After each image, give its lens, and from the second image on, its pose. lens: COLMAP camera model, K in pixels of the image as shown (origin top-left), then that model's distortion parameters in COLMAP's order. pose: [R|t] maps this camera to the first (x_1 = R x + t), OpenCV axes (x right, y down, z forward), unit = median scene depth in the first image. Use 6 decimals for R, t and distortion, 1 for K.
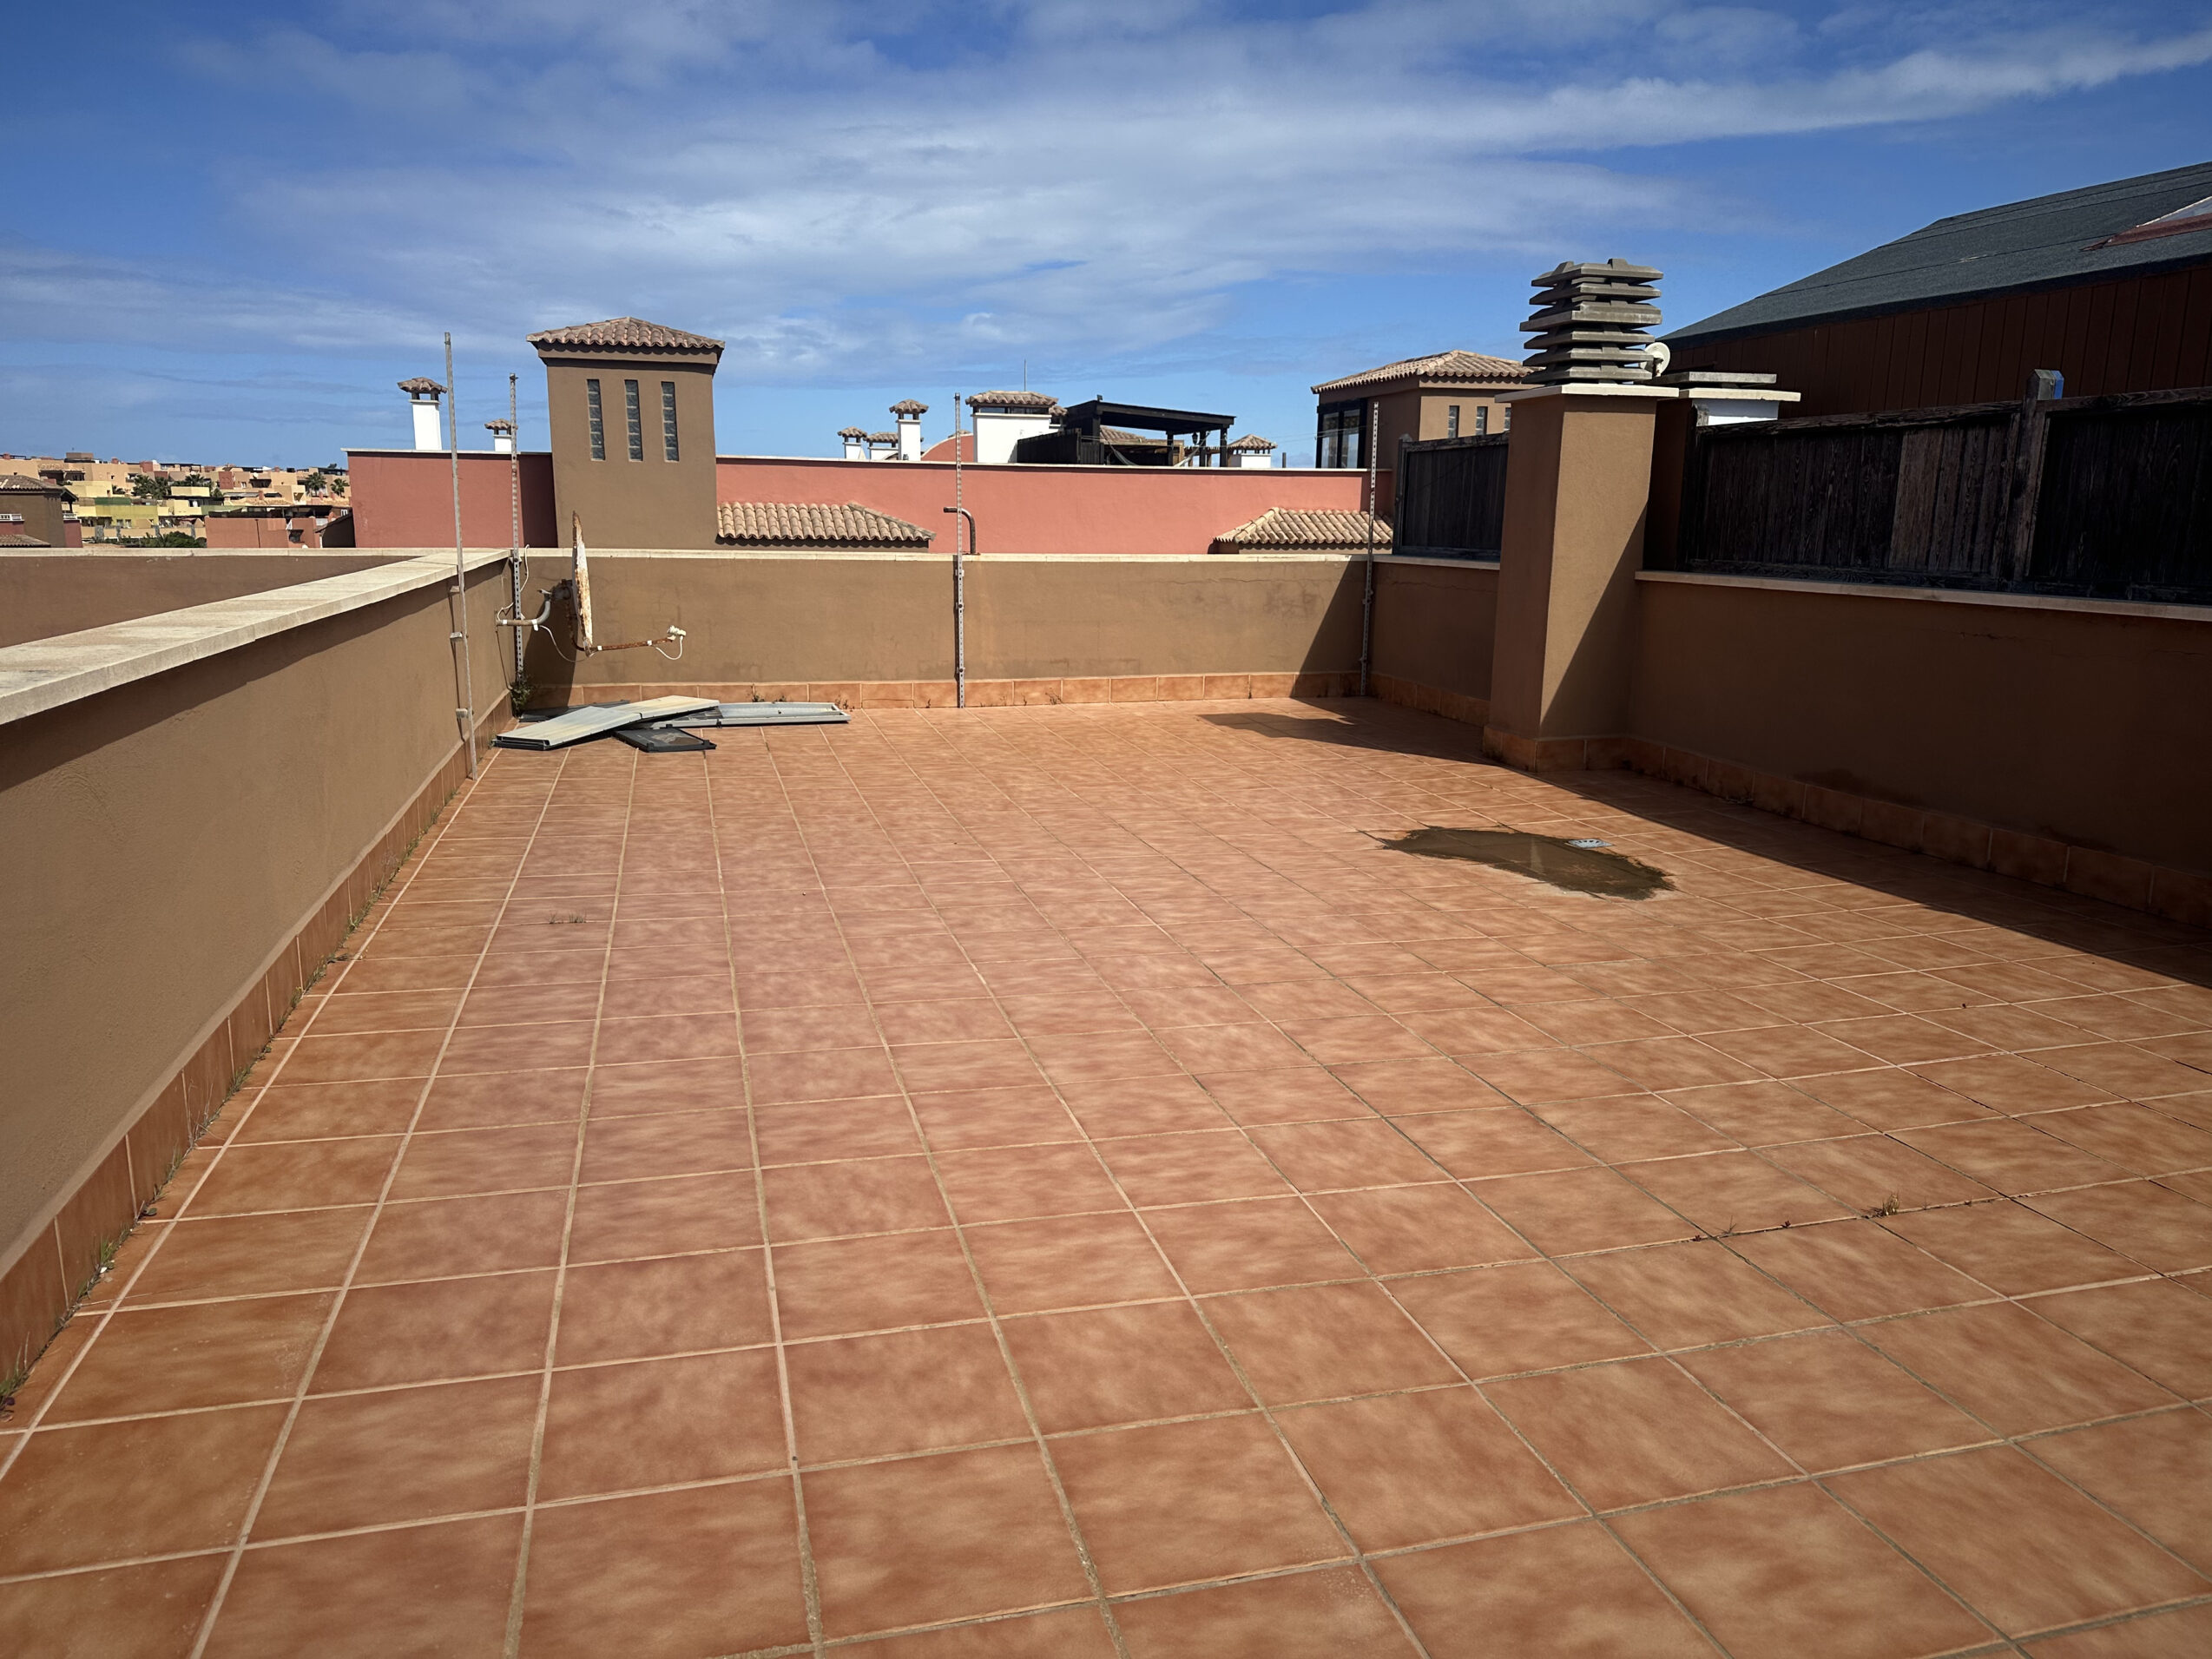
lens RADIAL K [[1545.8, 0, 1108.3], [0, 1545.8, 852.6], [0, 0, 1]] dist [0.067139, -0.091594]
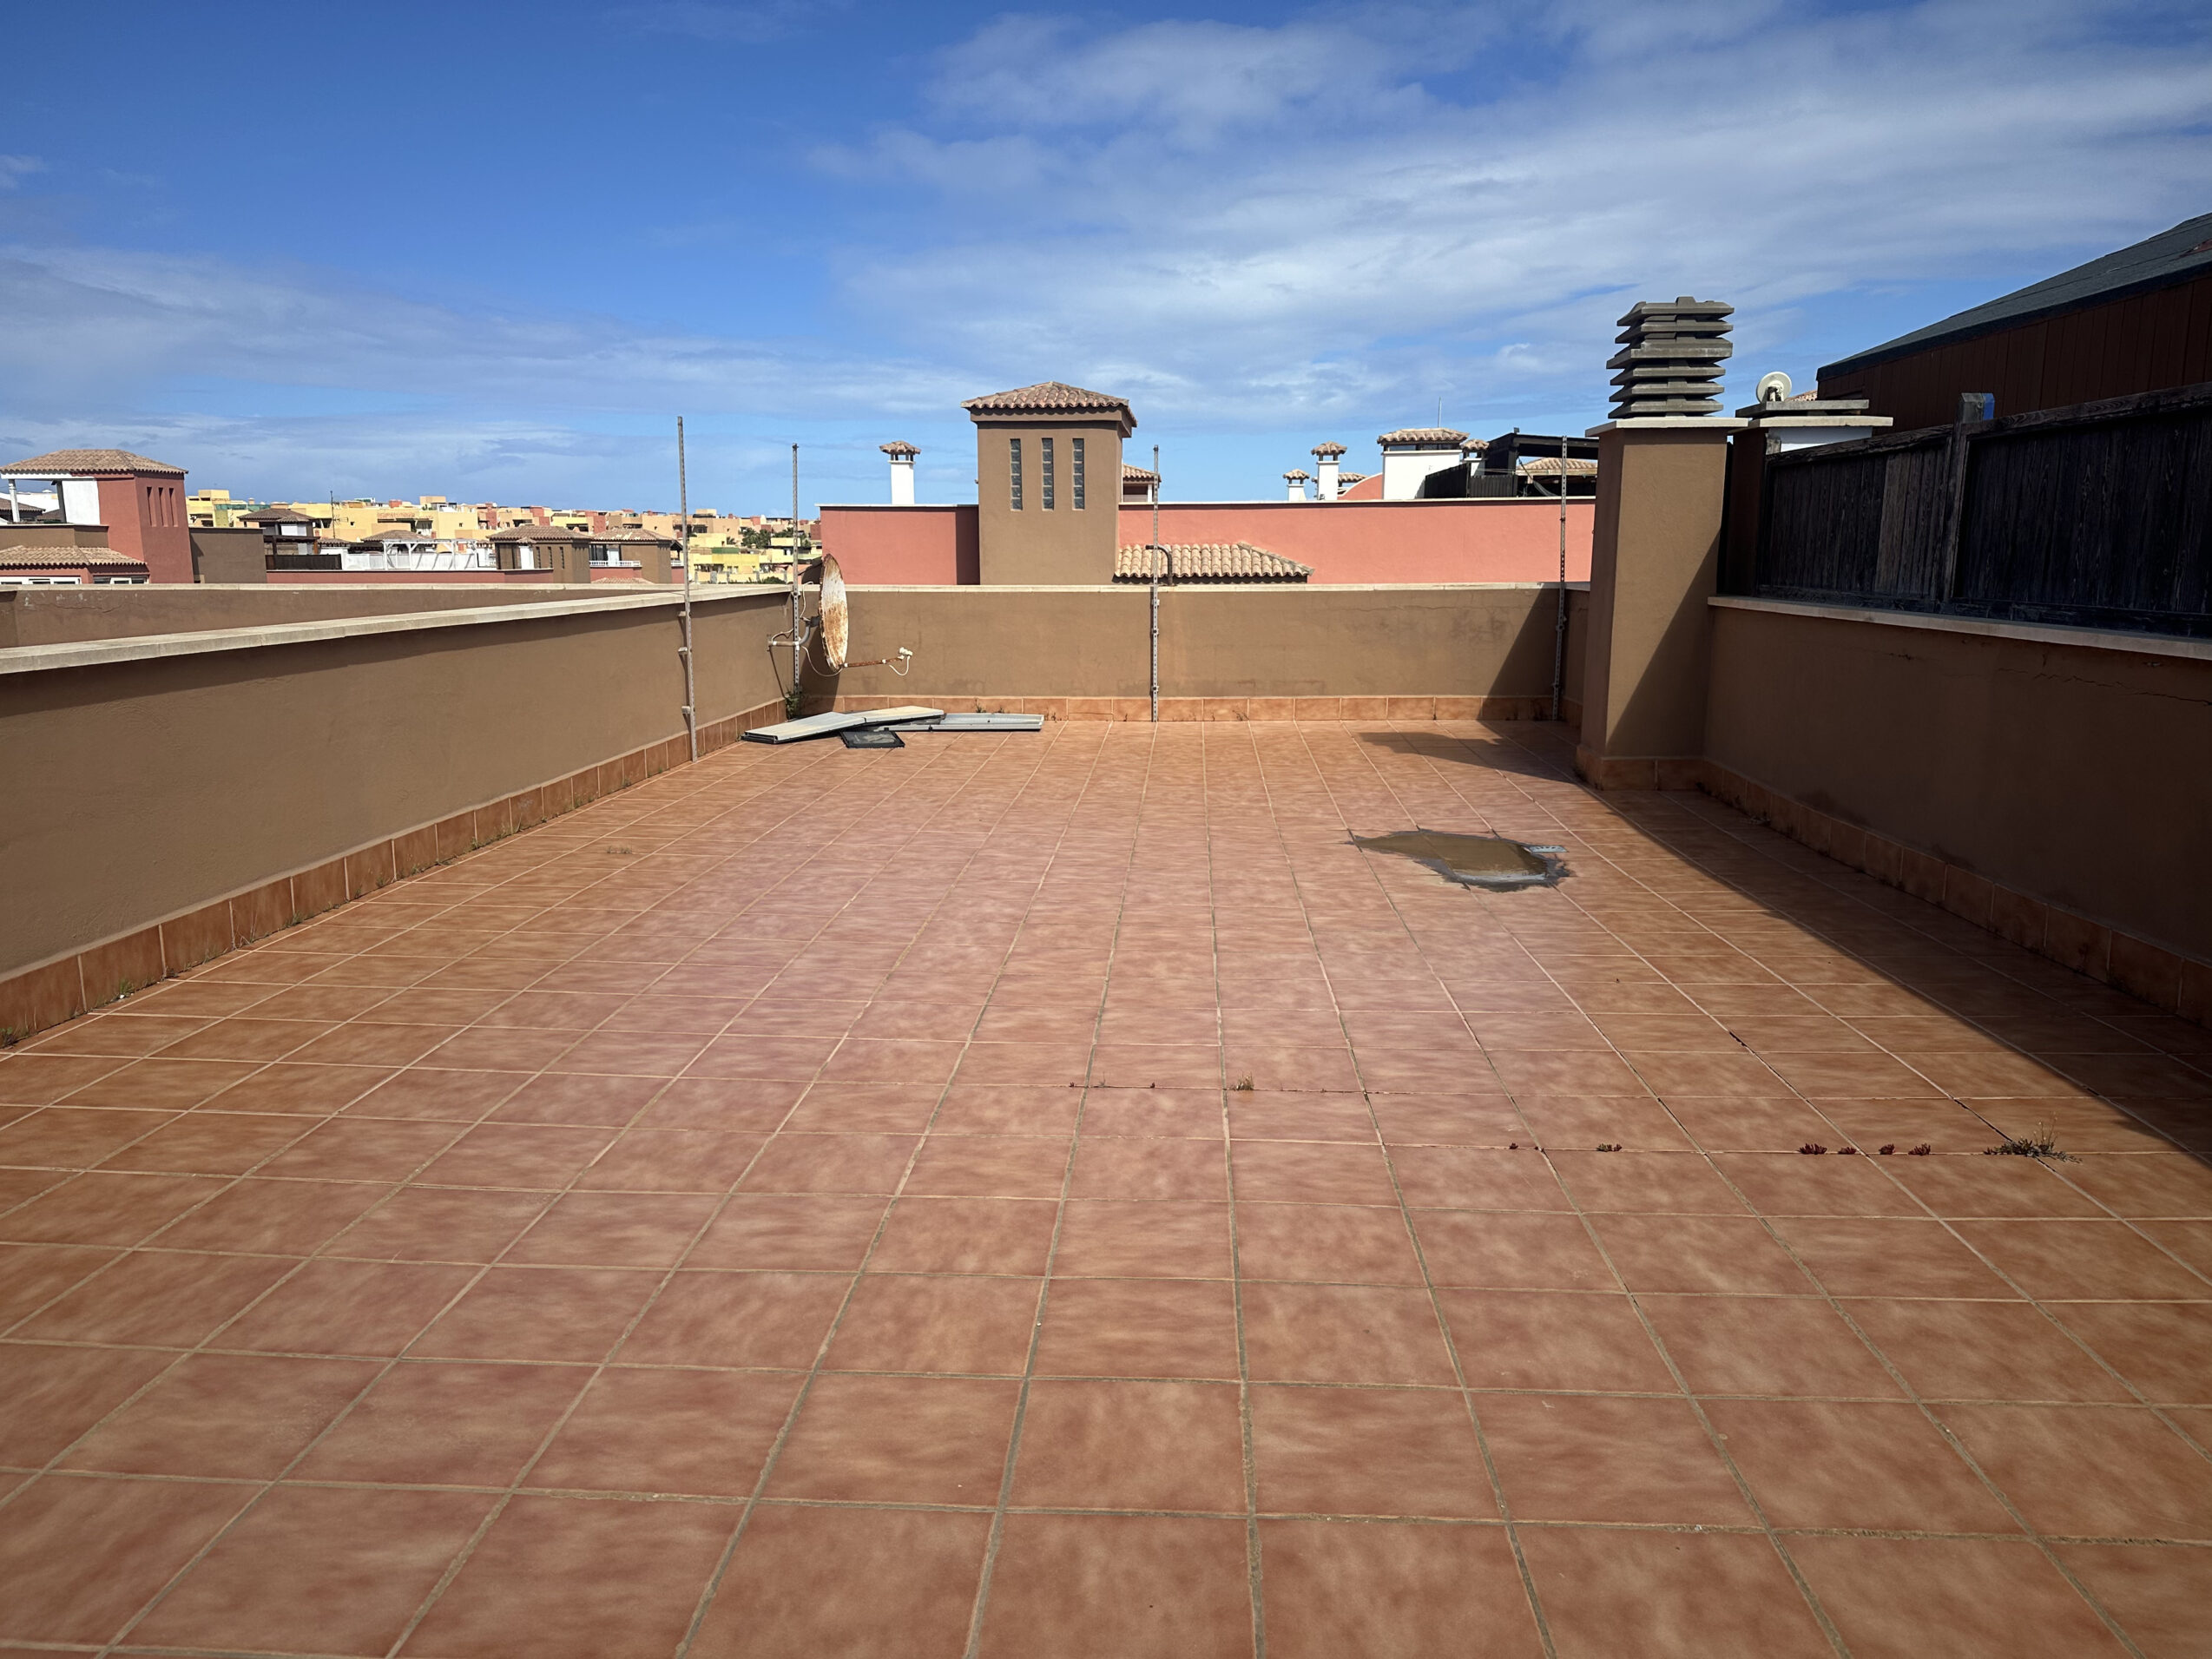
lens RADIAL K [[1545.8, 0, 1120.1], [0, 1545.8, 872.7], [0, 0, 1]] dist [0.067139, -0.091594]
pose [[0.945995, 0.053412, -0.319751, 0.364757], [-0.056951, 0.998375, -0.001720, 0.028402], [0.319140, 0.019837, 0.947500, -0.107326]]
